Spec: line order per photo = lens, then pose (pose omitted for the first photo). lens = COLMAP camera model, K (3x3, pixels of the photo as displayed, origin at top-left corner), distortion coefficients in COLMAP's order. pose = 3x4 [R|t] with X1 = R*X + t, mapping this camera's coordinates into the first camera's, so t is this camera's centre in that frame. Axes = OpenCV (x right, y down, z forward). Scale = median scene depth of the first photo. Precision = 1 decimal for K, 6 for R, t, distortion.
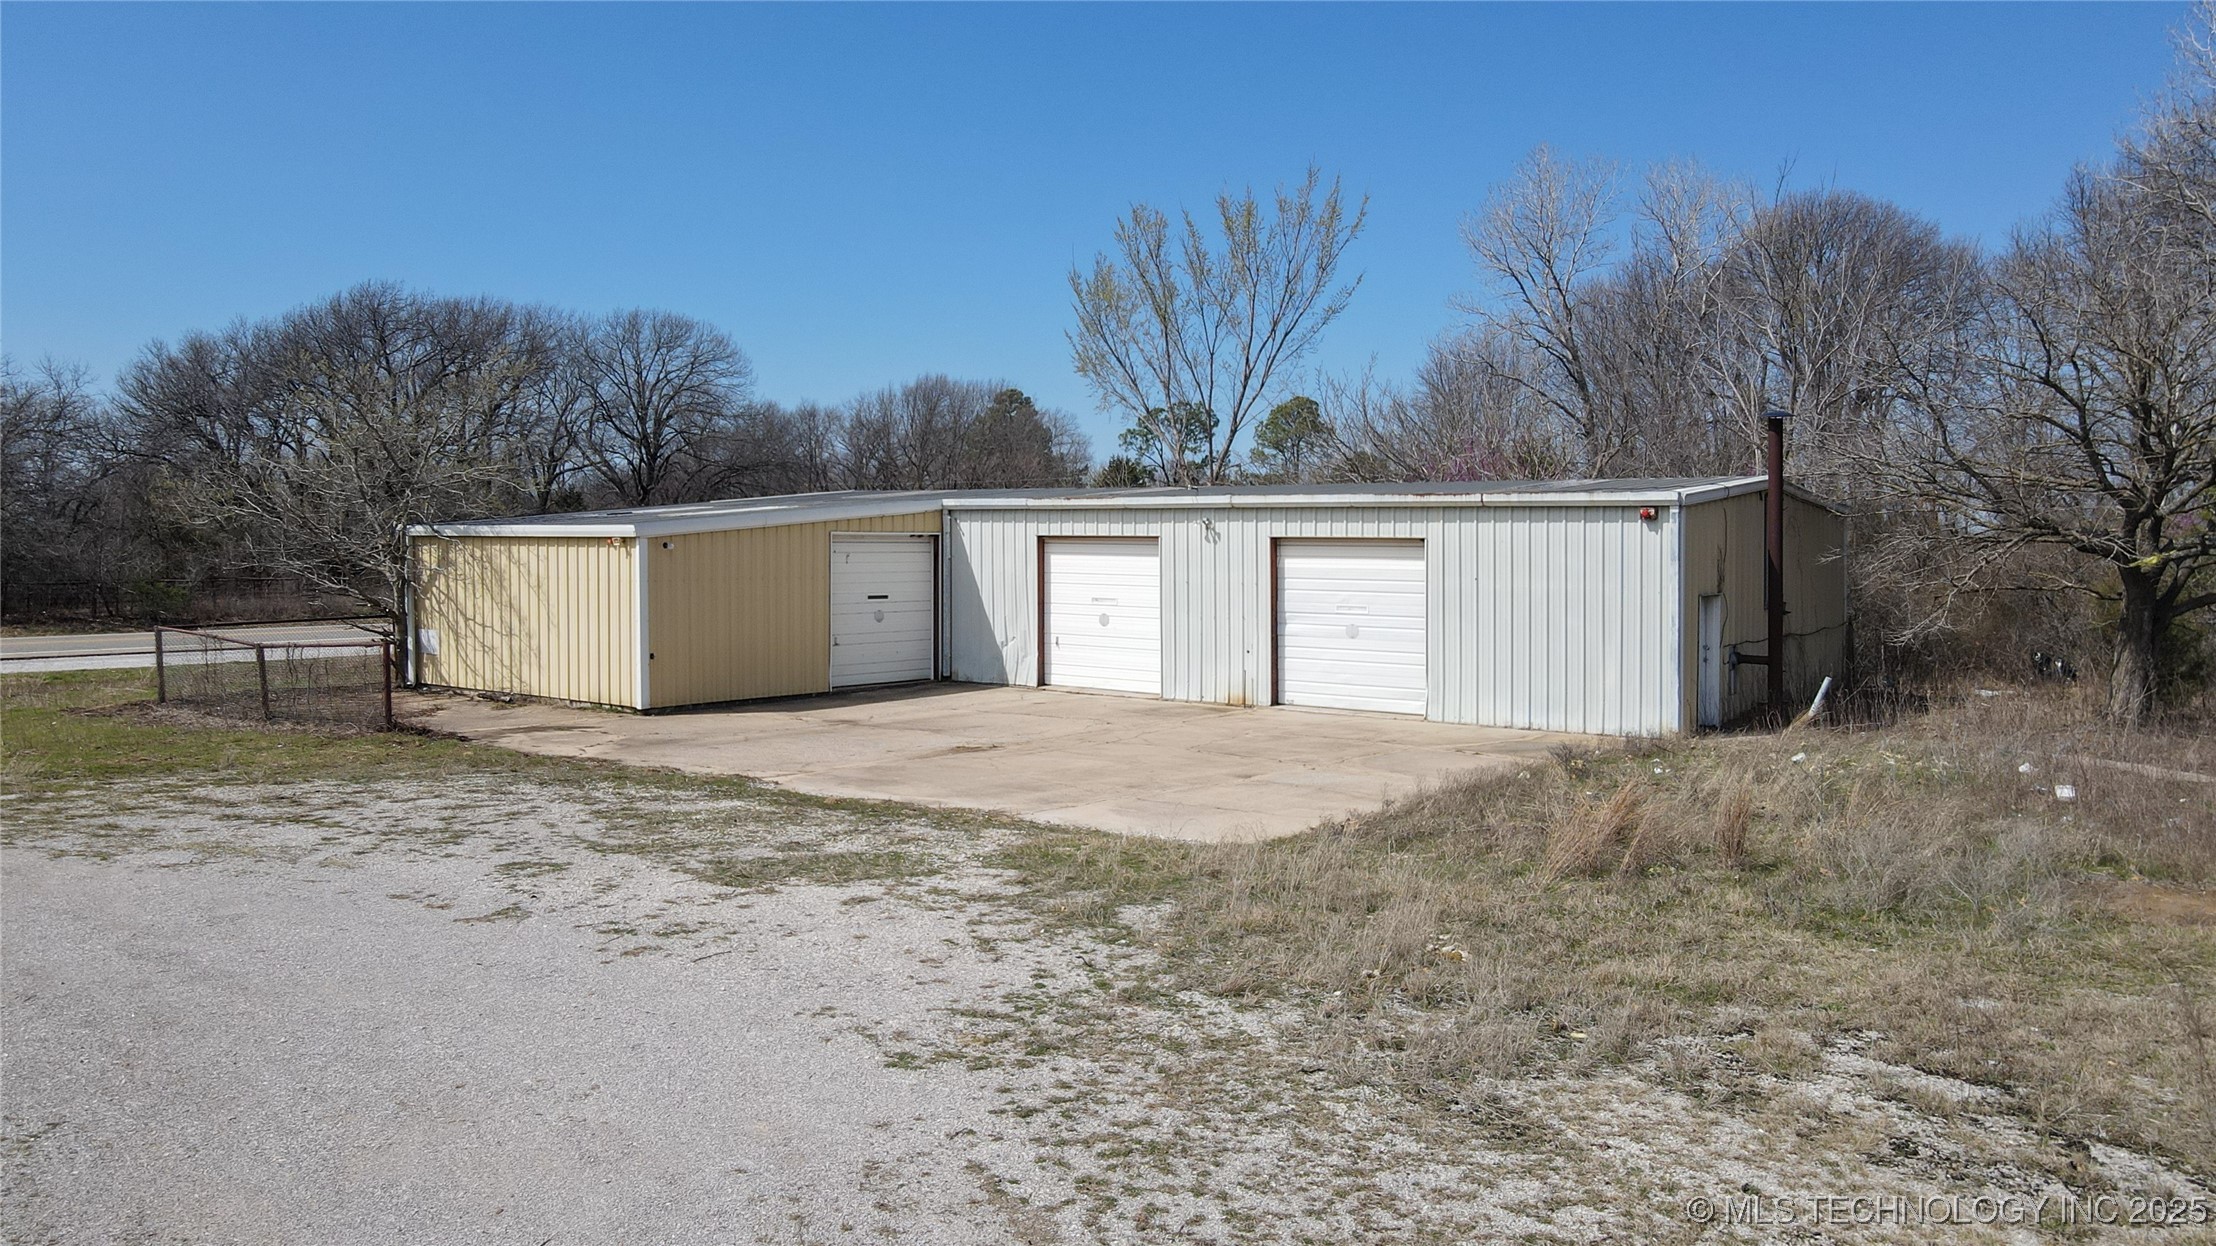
lens RADIAL K [[1708.3, 0, 1052.4], [0, 1708.3, 614.4], [0, 0, 1]] dist [-0.005435, 0.002574]
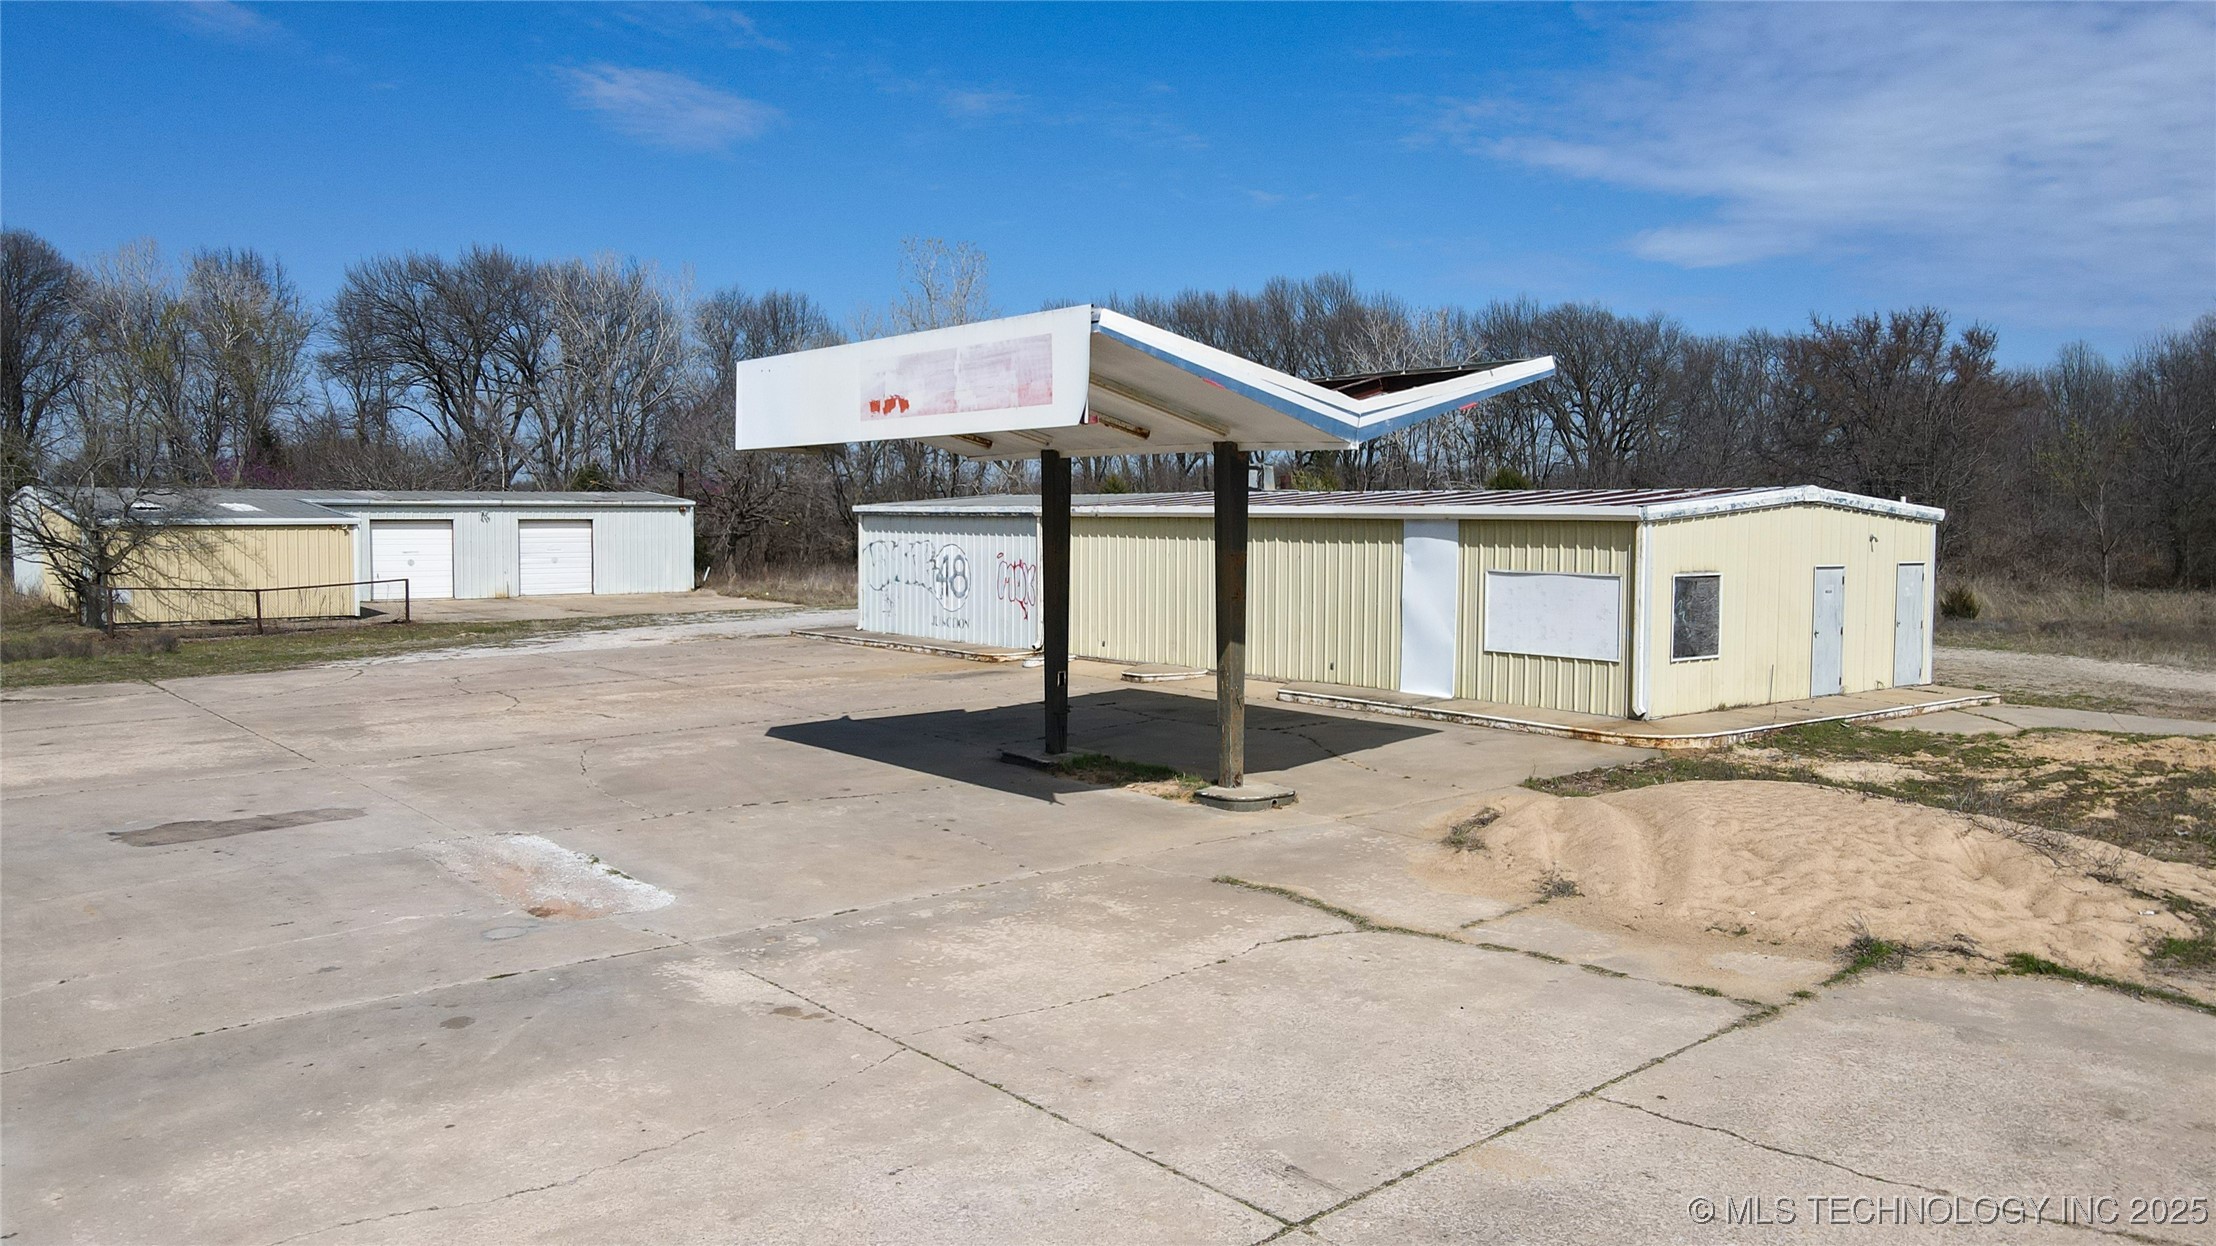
lens RADIAL K [[1650.0, 0, 1108.0], [0, 1650.0, 623.0], [0, 0, 1]] dist [-0.012201, 0.000382]
pose [[0.209599, -0.071629, 0.975160, -1.773408], [0.047509, 0.996881, 0.063013, -0.009786], [-0.976633, 0.033121, 0.212348, -0.186160]]
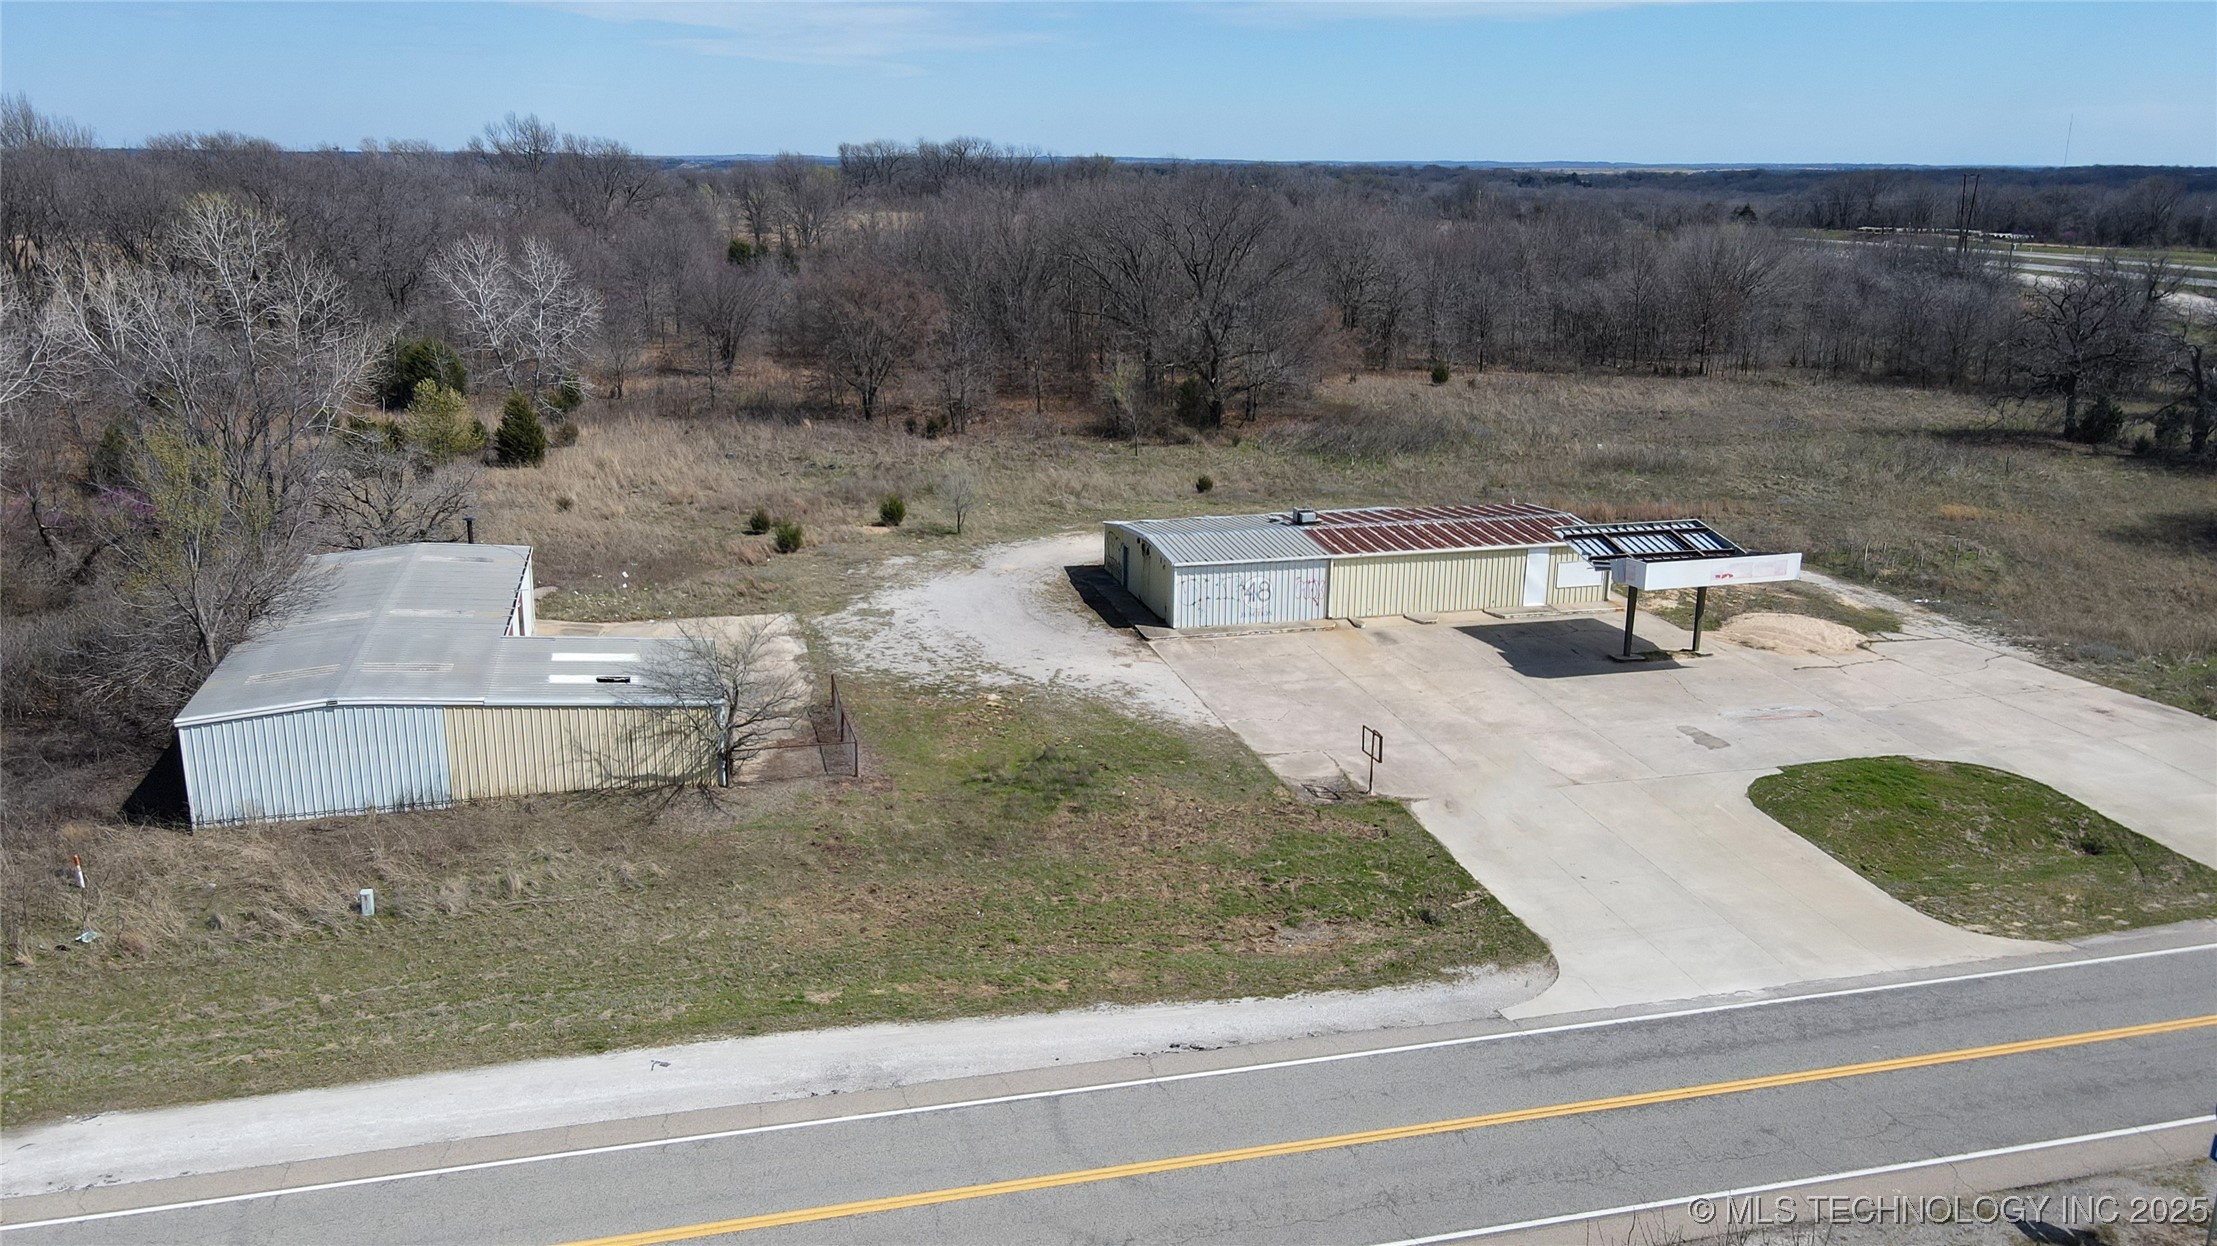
lens RADIAL K [[1709.1, 0, 1052.8], [0, 1709.1, 614.4], [0, 0, 1]] dist [-0.005435, 0.002574]
pose [[-0.798067, -0.168652, 0.578485, -1.825549], [0.021644, 0.951389, 0.307229, -0.735152], [-0.602179, 0.257710, -0.755623, 2.323391]]
